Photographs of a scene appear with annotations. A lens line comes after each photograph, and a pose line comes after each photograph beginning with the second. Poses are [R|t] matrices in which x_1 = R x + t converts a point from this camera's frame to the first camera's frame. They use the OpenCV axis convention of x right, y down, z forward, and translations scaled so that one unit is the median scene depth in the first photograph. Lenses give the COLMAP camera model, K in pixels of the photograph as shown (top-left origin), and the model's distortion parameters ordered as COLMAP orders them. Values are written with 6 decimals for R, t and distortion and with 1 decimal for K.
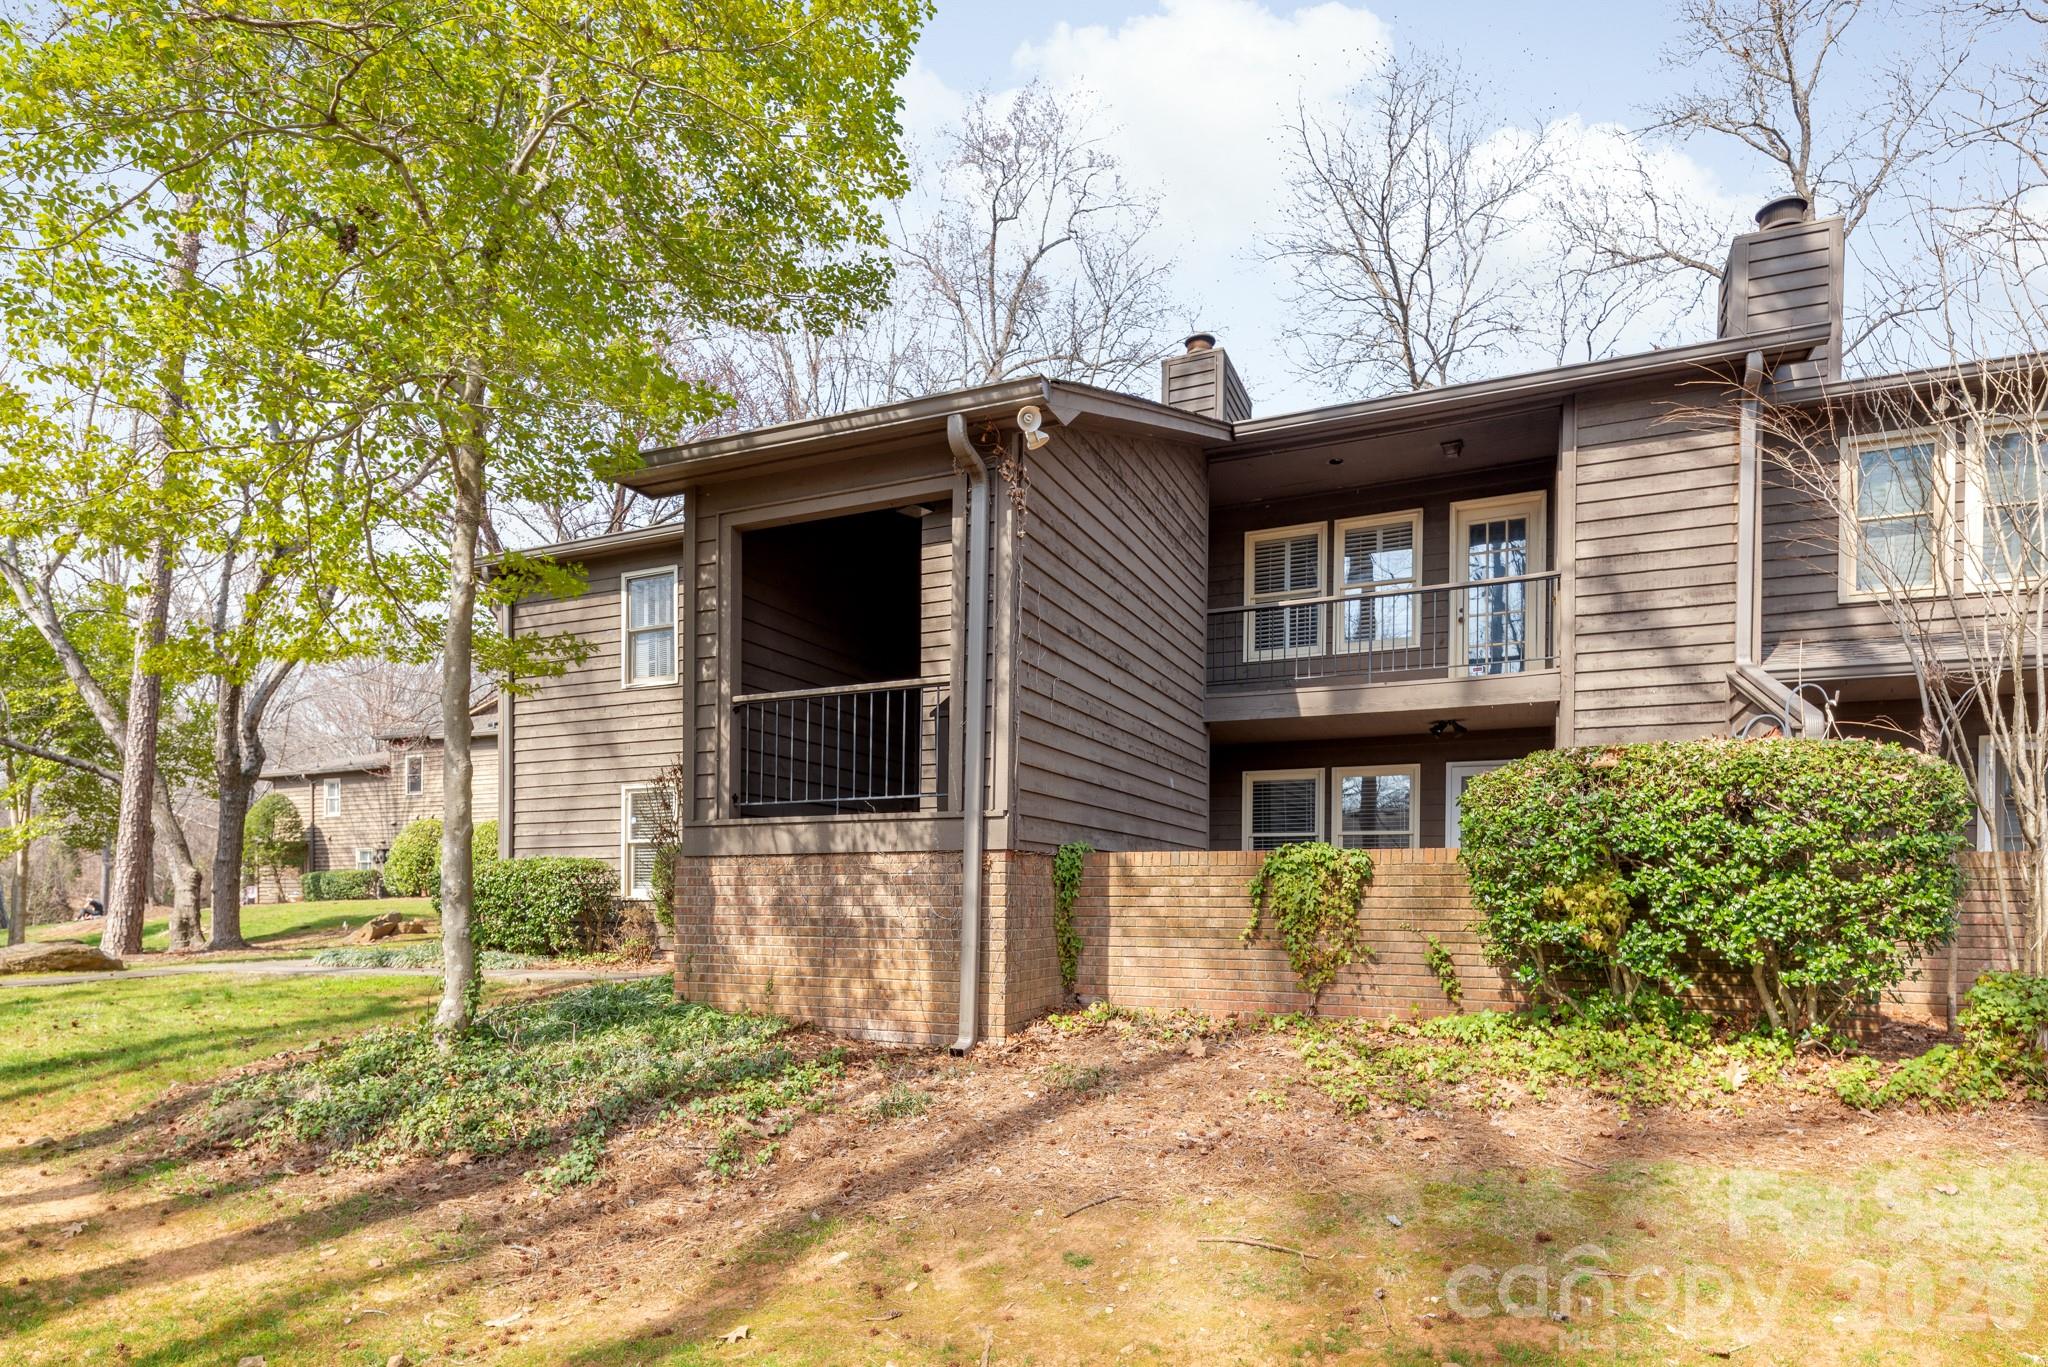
lens RADIAL K [[1107.5, 0, 1024.0], [0, 1107.5, 683.5], [0, 0, 1]] dist [-0.001079, -0.000041]
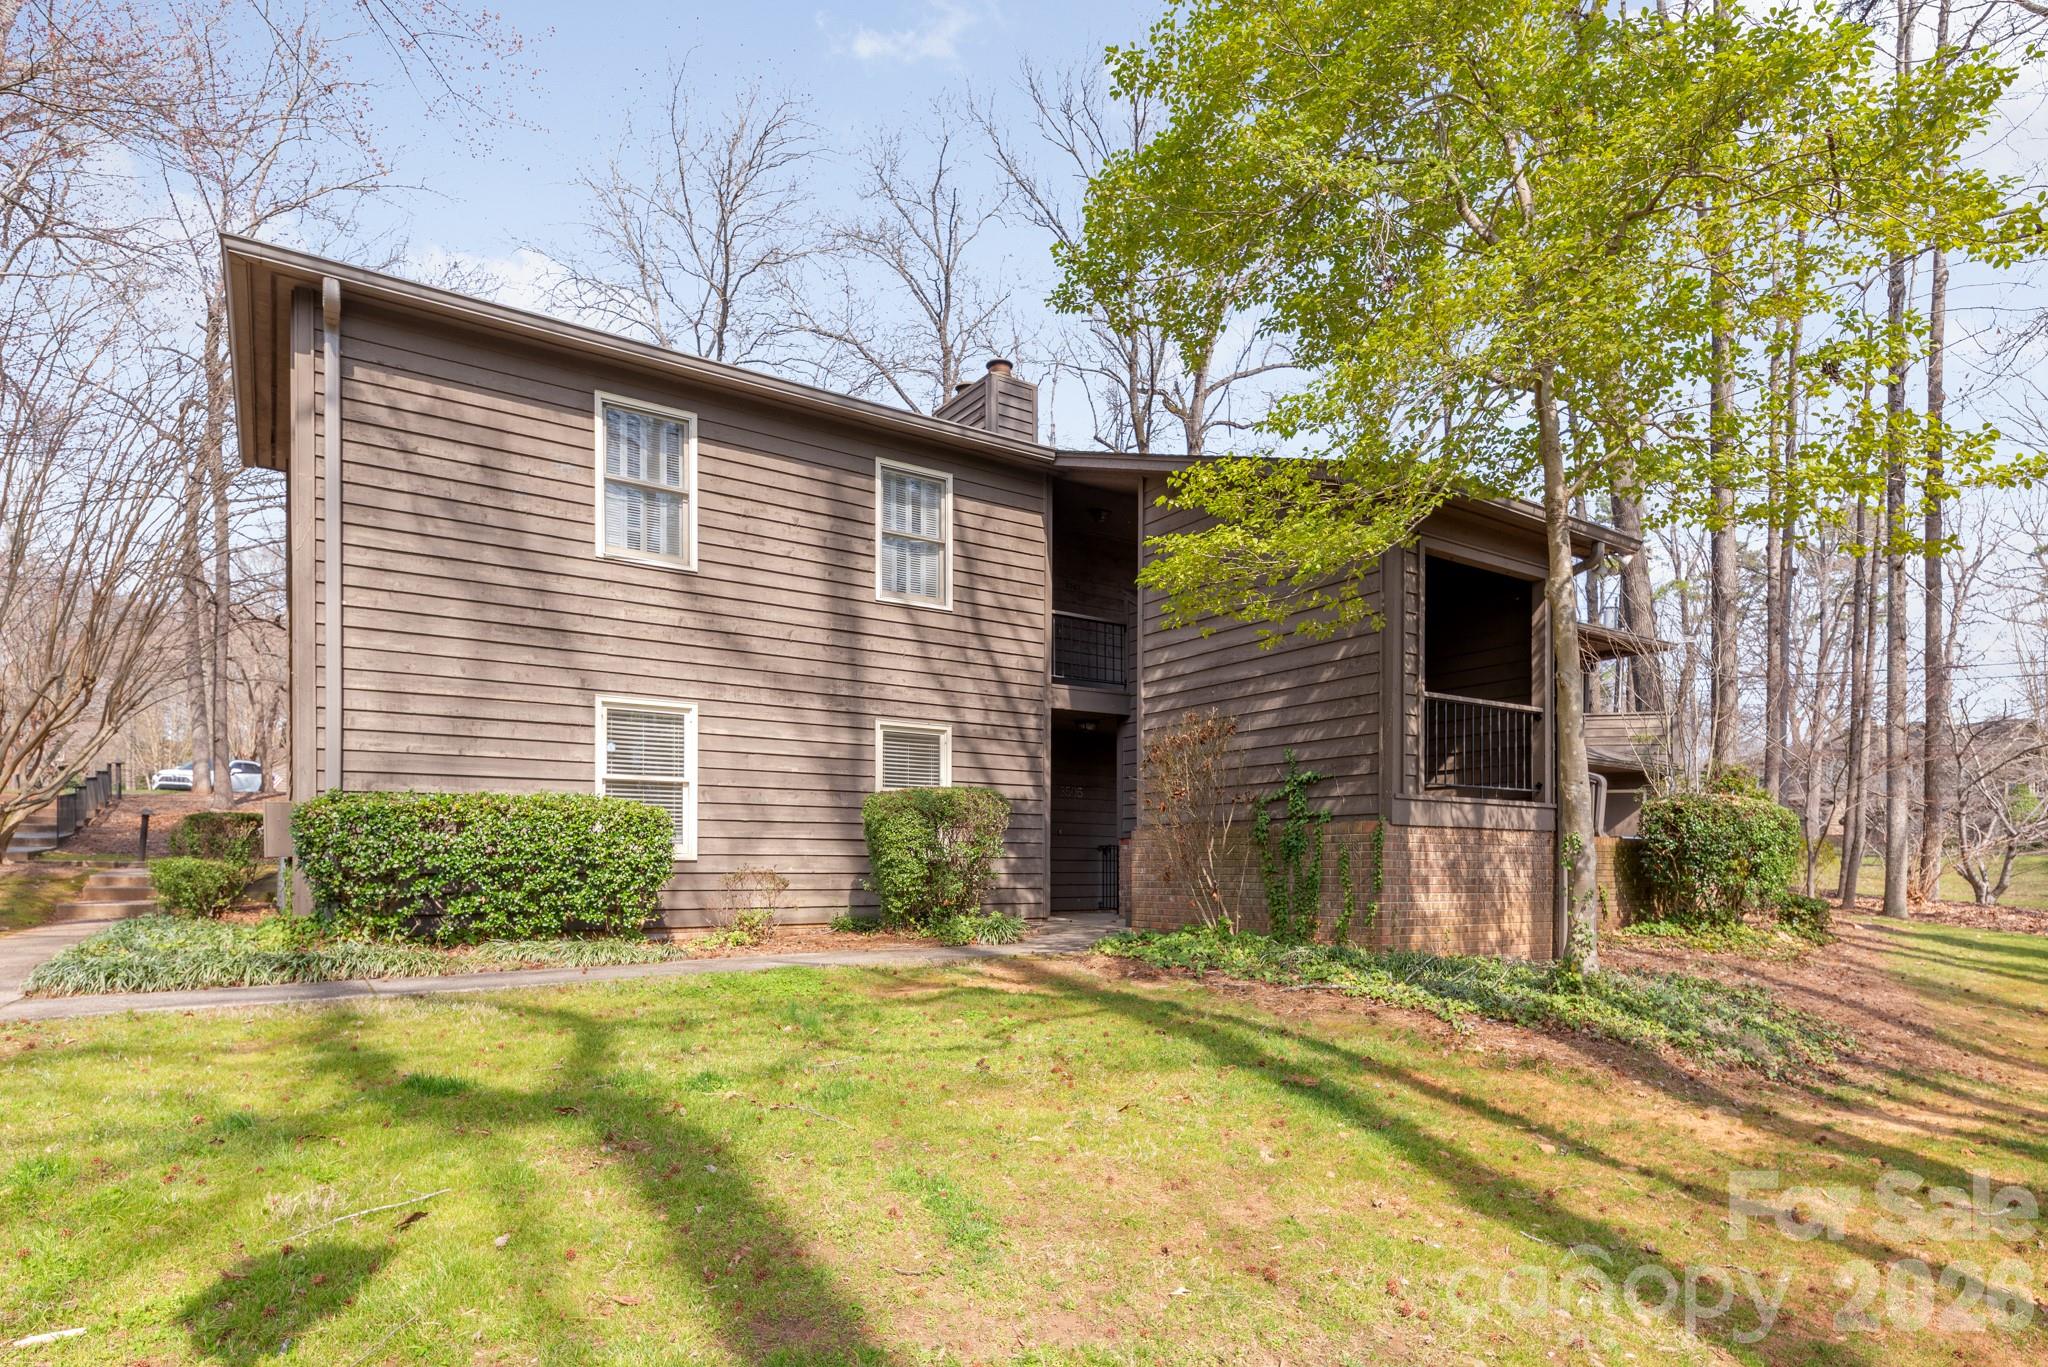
lens RADIAL K [[1107.5, 0, 1024.0], [0, 1107.5, 683.5], [0, 0, 1]] dist [-0.001079, -0.000041]
pose [[0.533572, 0.137193, 0.834553, -1.552637], [-0.170226, 0.983983, -0.052924, 0.145504], [-0.828447, -0.113823, 0.548380, 0.749333]]
